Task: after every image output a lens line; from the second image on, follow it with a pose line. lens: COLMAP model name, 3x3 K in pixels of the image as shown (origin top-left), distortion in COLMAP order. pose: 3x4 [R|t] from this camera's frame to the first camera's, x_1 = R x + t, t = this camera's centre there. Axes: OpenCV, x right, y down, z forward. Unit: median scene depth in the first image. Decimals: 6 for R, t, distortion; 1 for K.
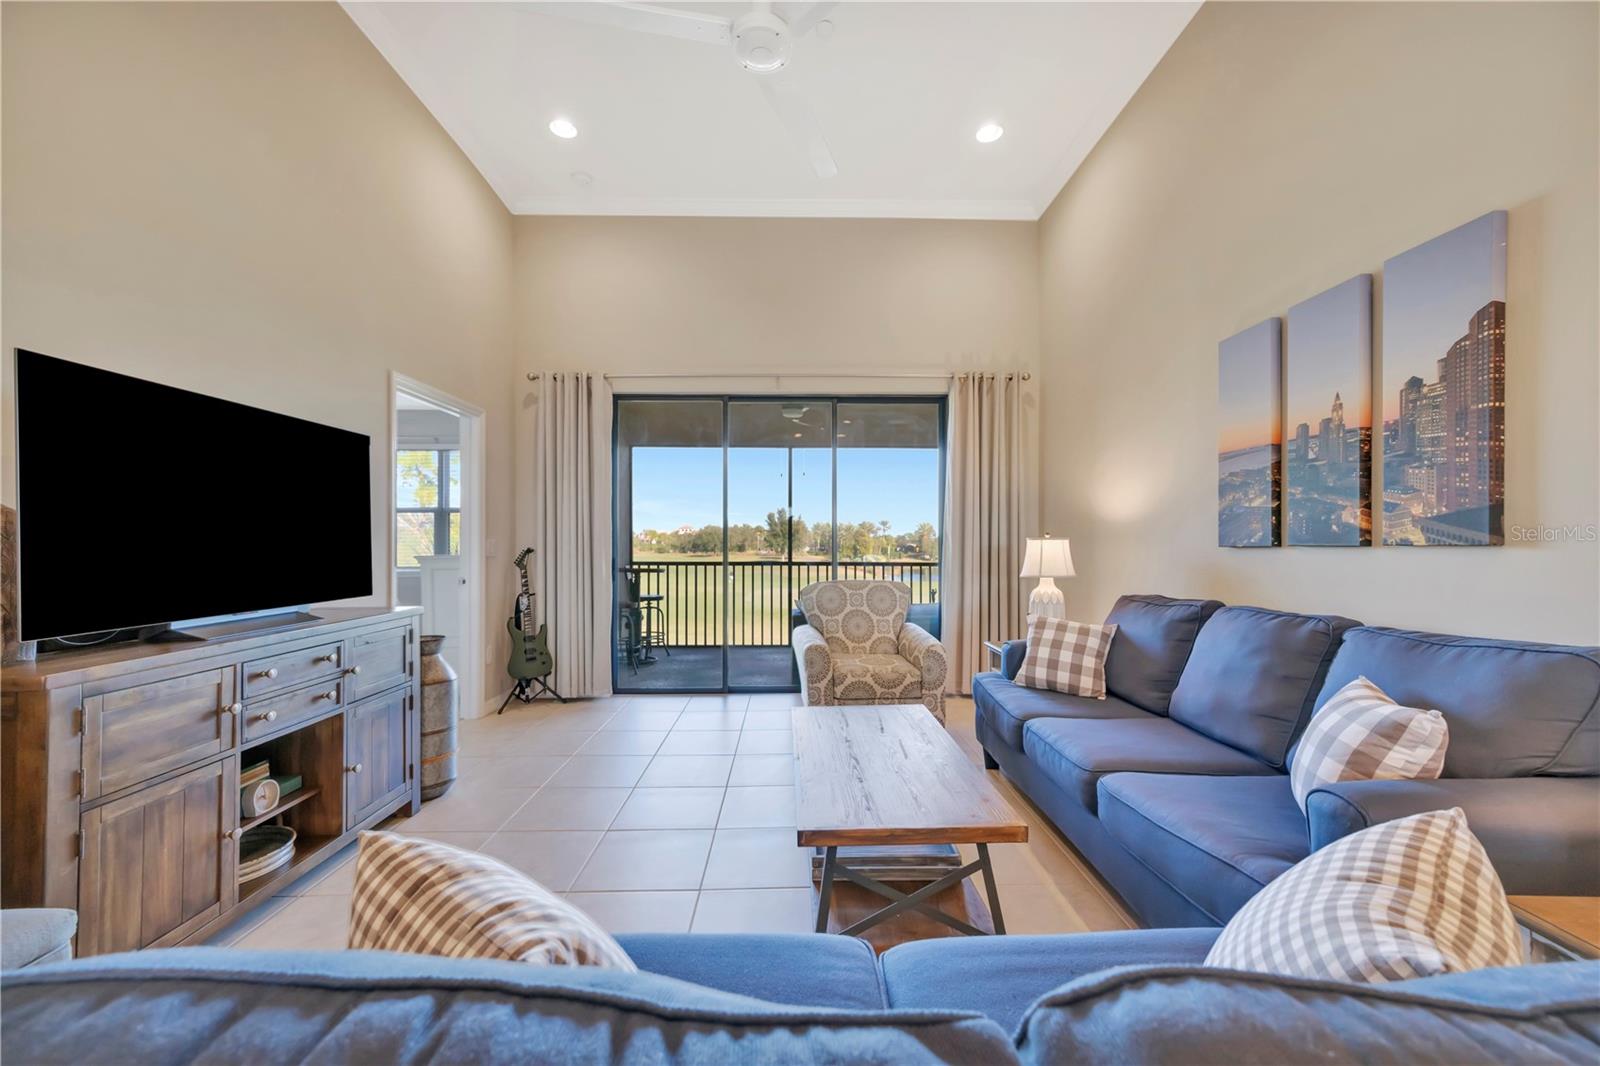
lens RADIAL K [[629.5, 0, 801.8], [0, 629.5, 537.3], [0, 0, 1]] dist [-0.001388, -0.000089]
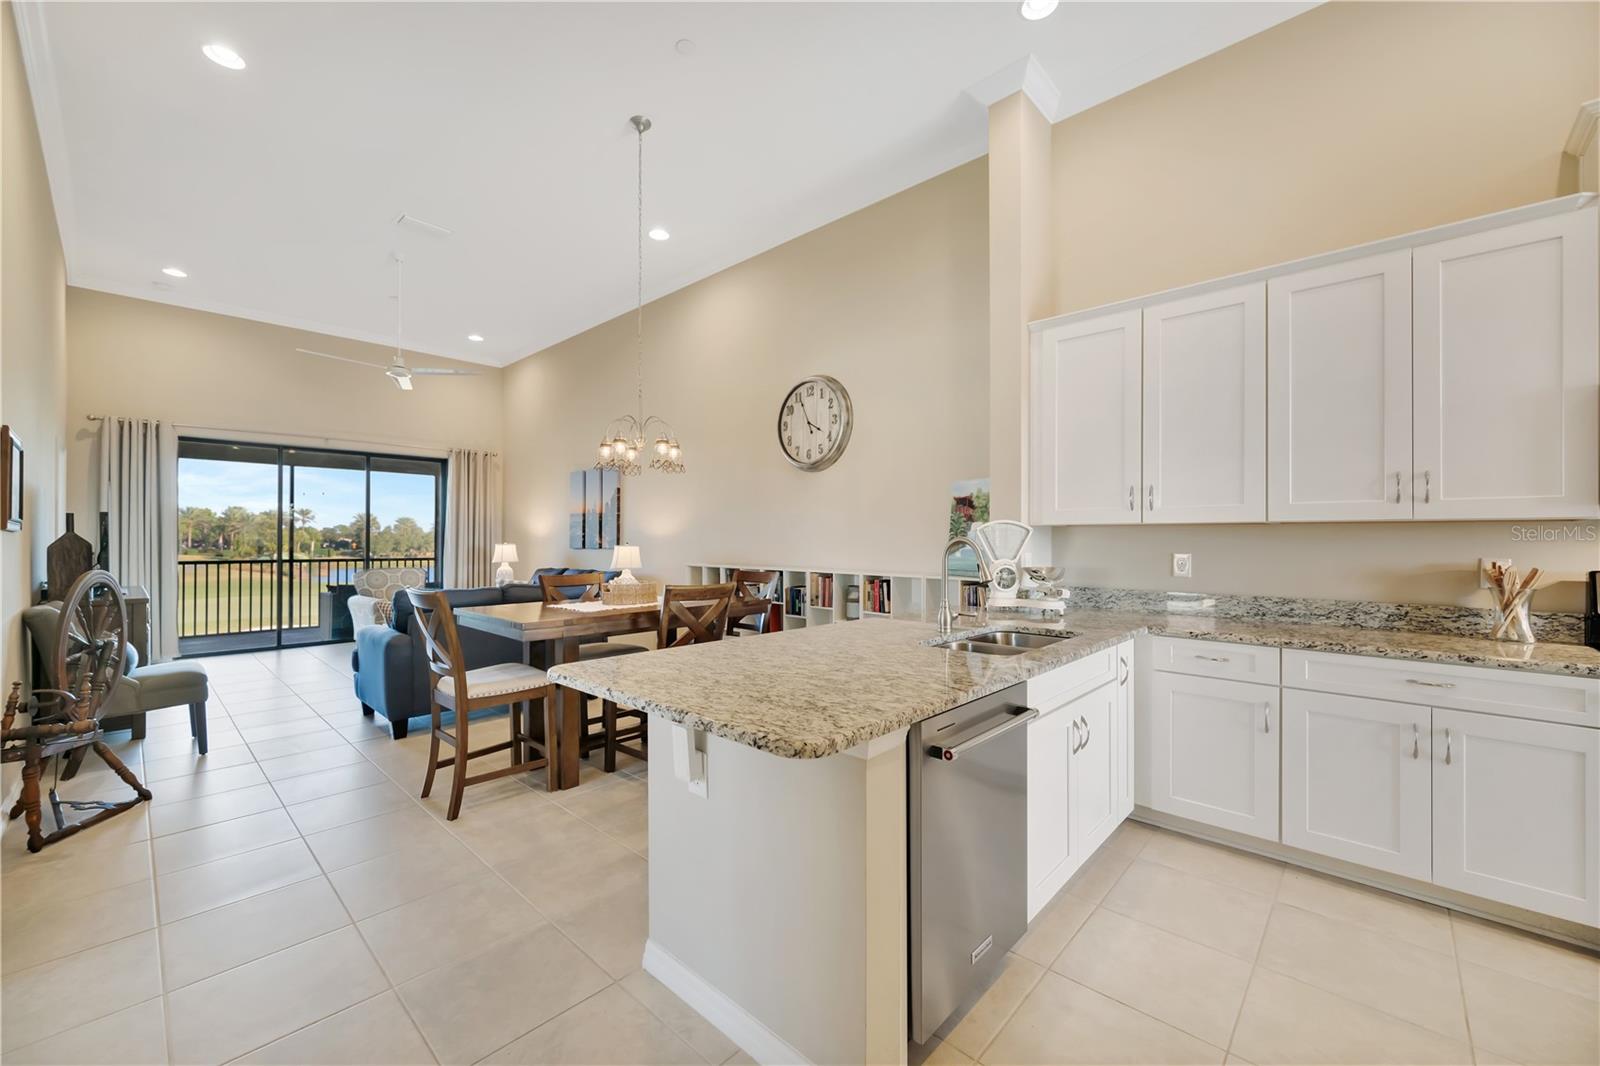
lens RADIAL K [[629.5, 0, 801.8], [0, 629.5, 537.3], [0, 0, 1]] dist [-0.001388, -0.000089]
pose [[0.696214, 0.003565, 0.717826, -0.379584], [-0.009357, 0.999948, 0.004110, -0.033861], [-0.717774, -0.009578, 0.696211, -1.036091]]
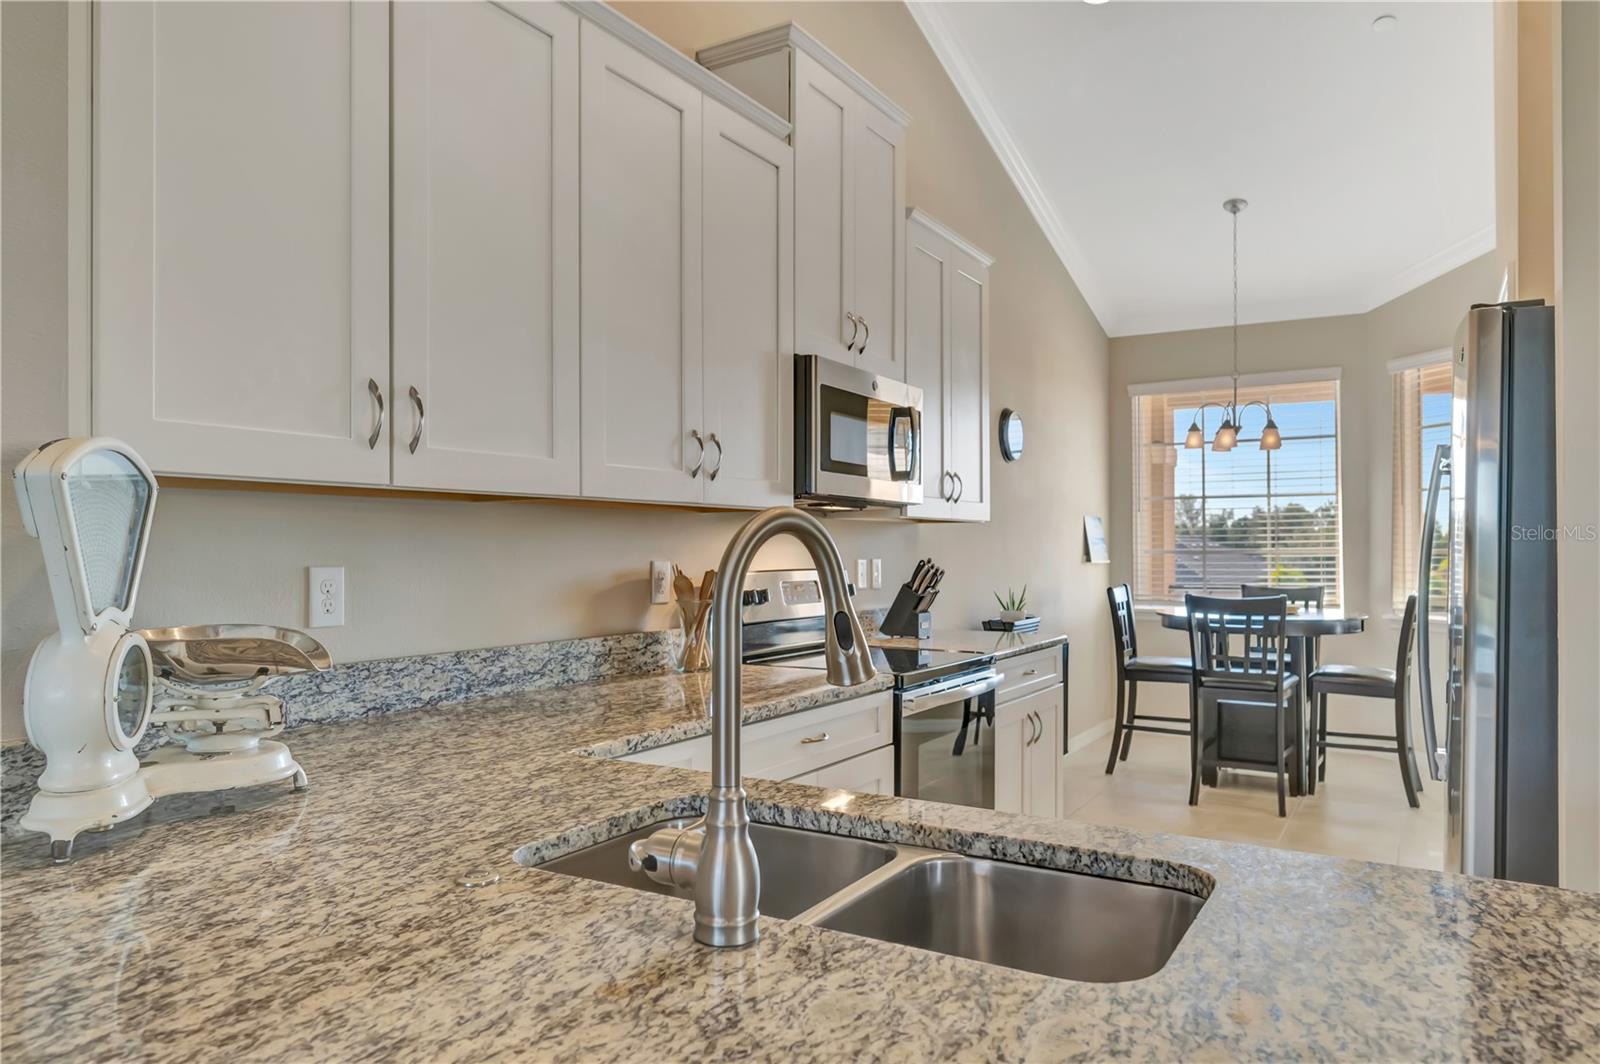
lens RADIAL K [[1071.4, 0, 800.0], [0, 1071.4, 532.0], [0, 0, 1]] dist [-0.005181, -0.001613]
pose [[-0.852126, 0.007452, 0.523284, 0.011617], [-0.004974, 0.999738, -0.022336, -0.022450], [-0.523313, -0.021636, -0.851866, -0.537216]]
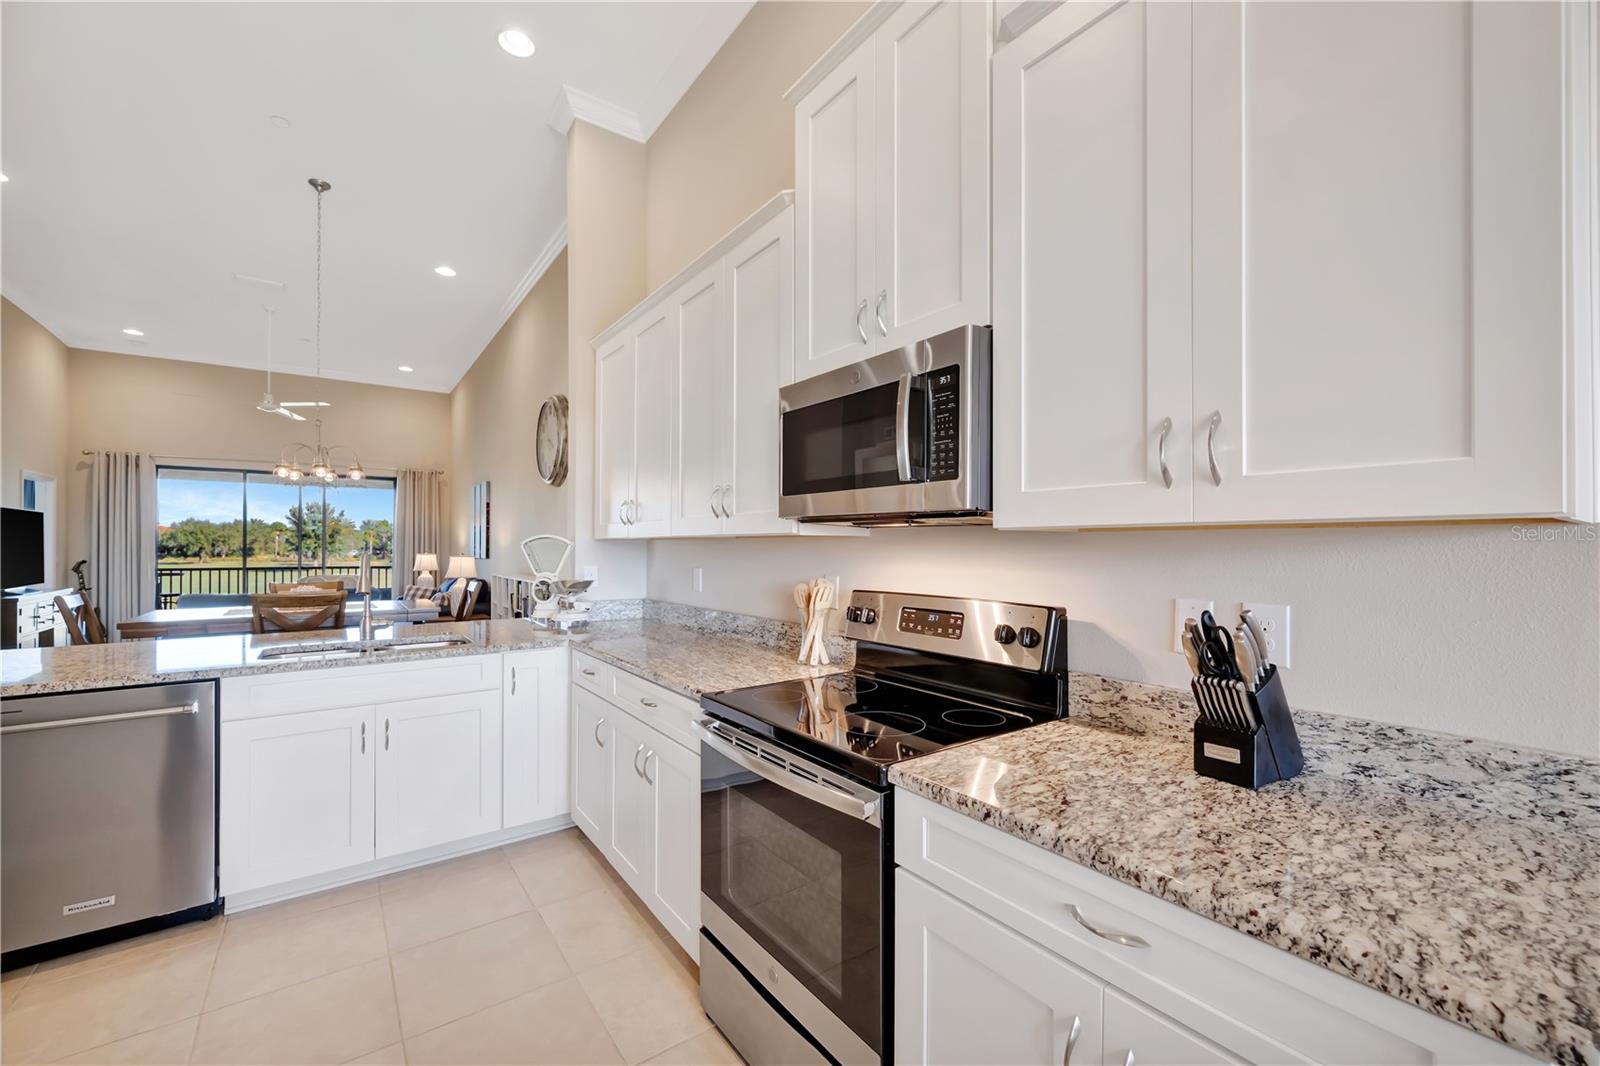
lens RADIAL K [[641.8, 0, 800.3], [0, 641.8, 540.1], [0, 0, 1]] dist [-0.002198, -0.000741]
pose [[0.816107, 0.005465, 0.577875, 0.124235], [-0.005975, 0.999982, -0.001019, -0.047780], [-0.577870, -0.002621, 0.816125, -1.517751]]
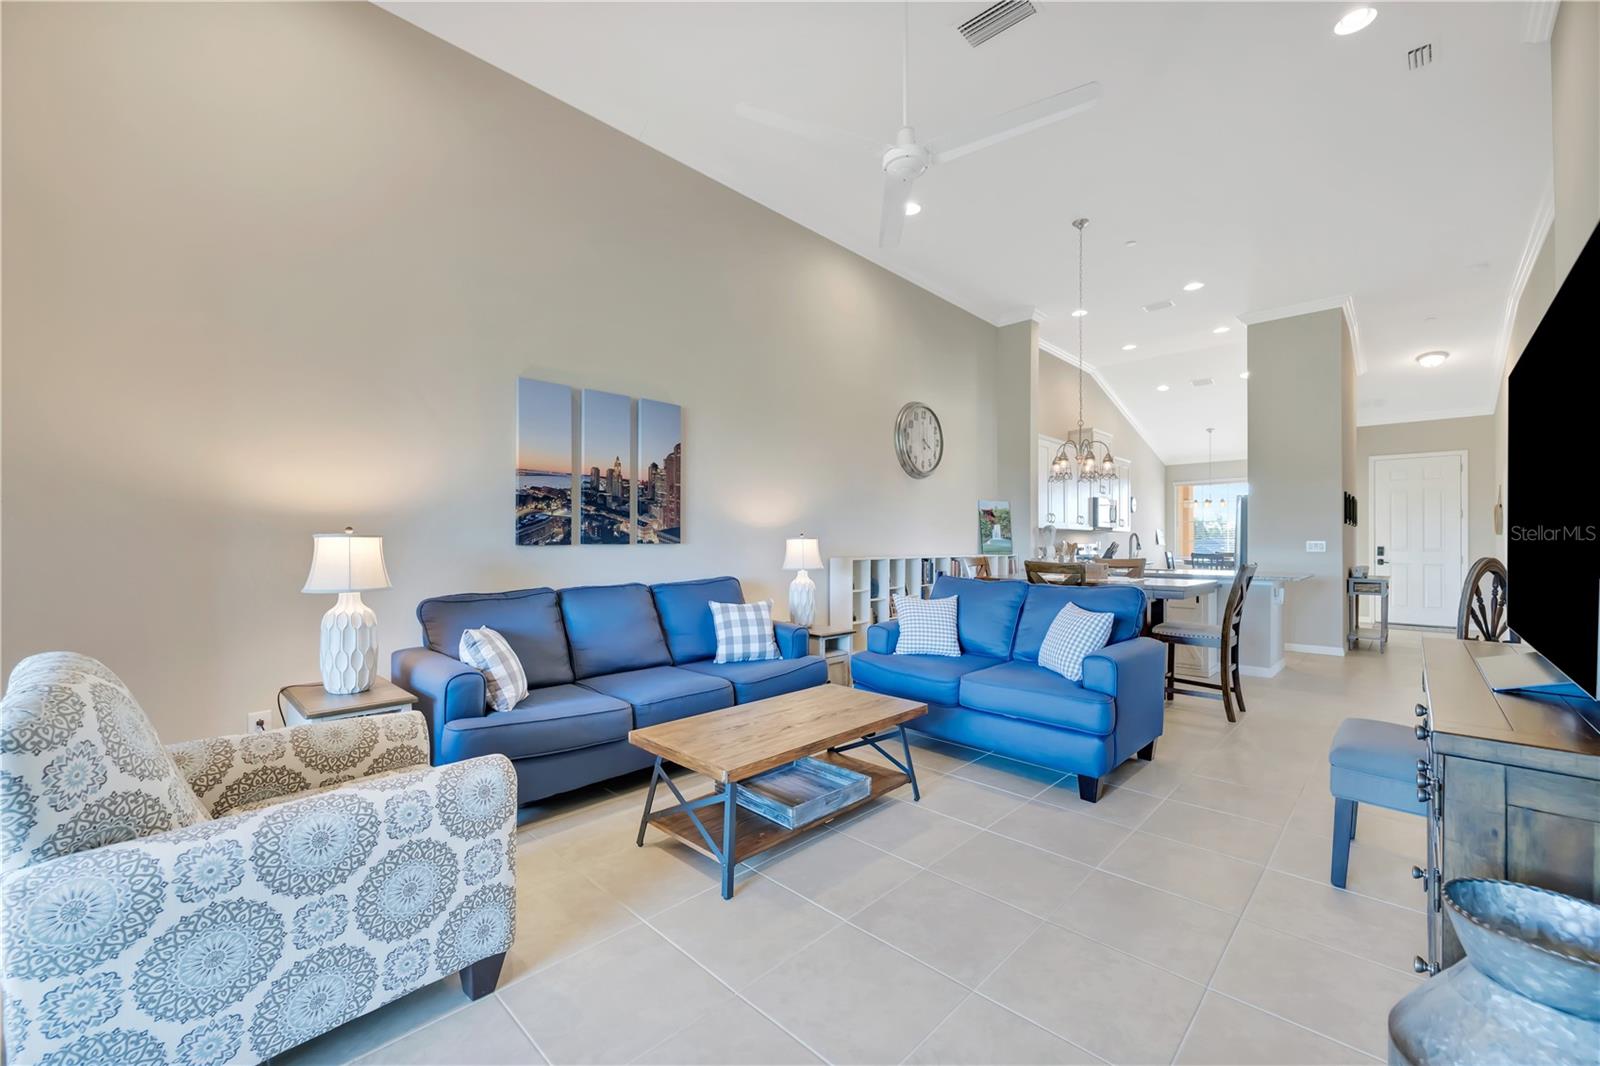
lens RADIAL K [[641.8, 0, 800.3], [0, 641.8, 540.1], [0, 0, 1]] dist [-0.002198, -0.000741]
pose [[-0.709793, 0.003190, 0.704403, -0.381393], [-0.007575, 0.999897, -0.012161, 0.010677], [-0.704370, -0.013968, -0.709696, 0.948586]]
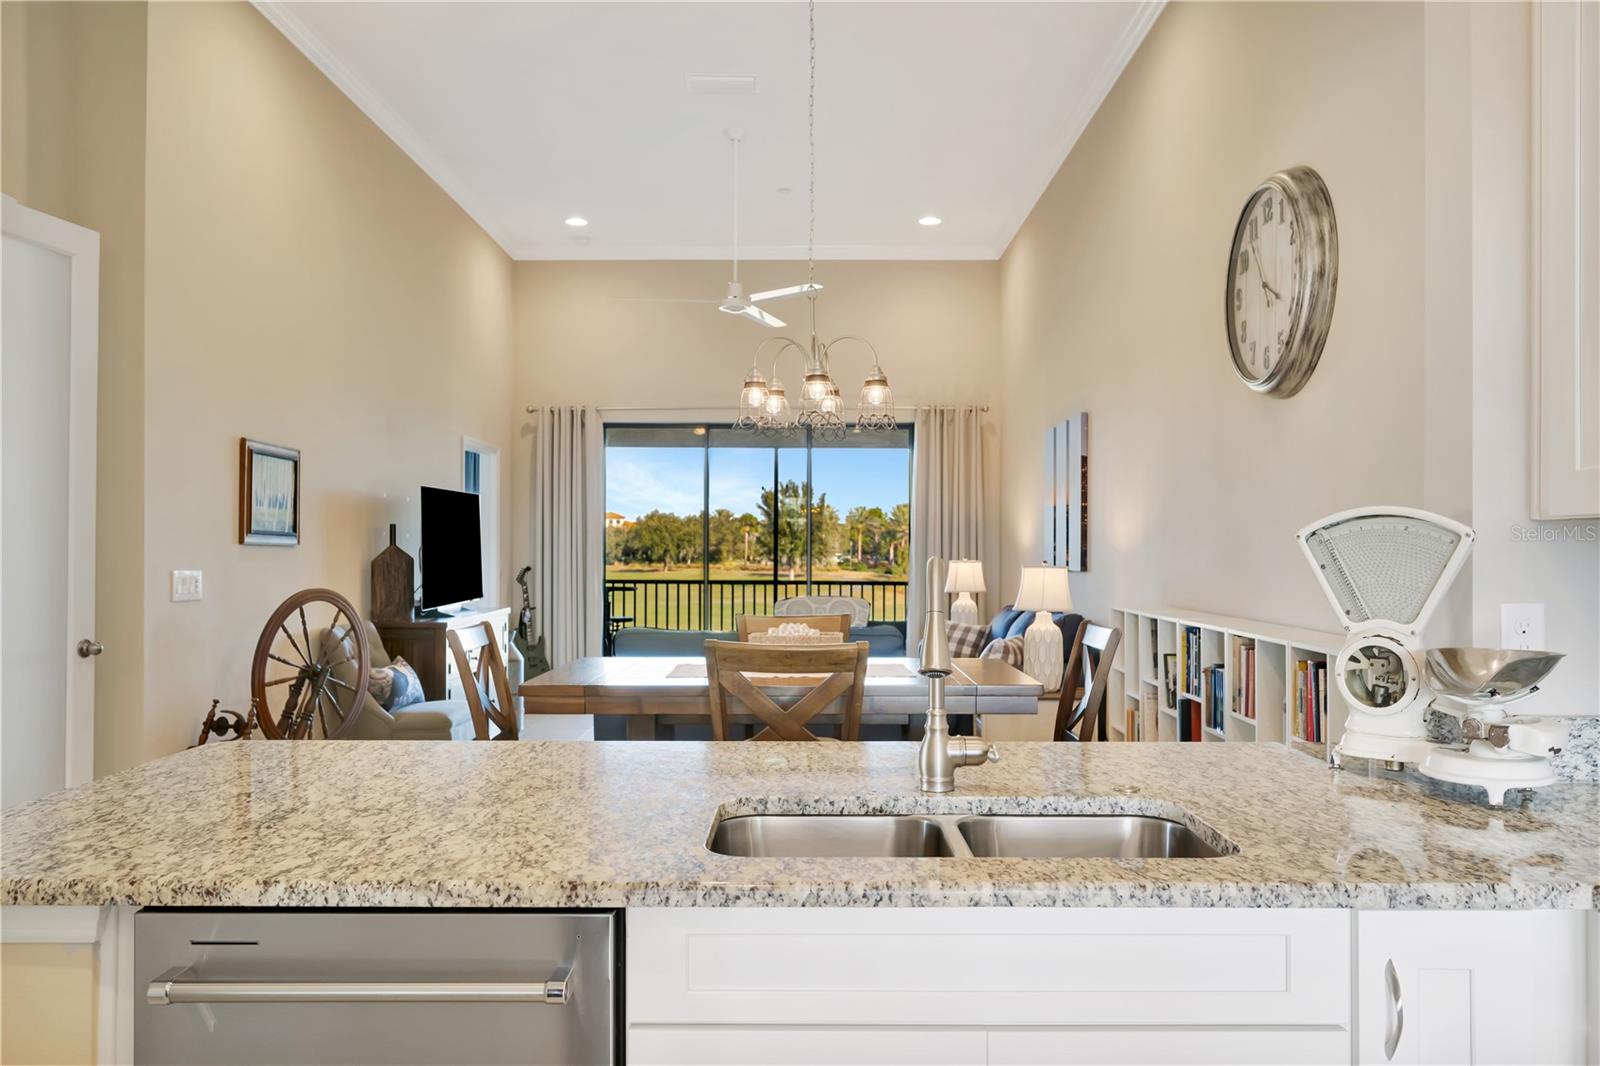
lens RADIAL K [[1189.1, 0, 800.0], [0, 1189.1, 533.0], [0, 0, 1]] dist [0.000581, -0.000229]
pose [[0.999711, 0.001552, -0.023990, 0.100589], [-0.001610, 0.999996, -0.002405, -0.041124], [0.023986, 0.002443, 0.999709, -1.178485]]
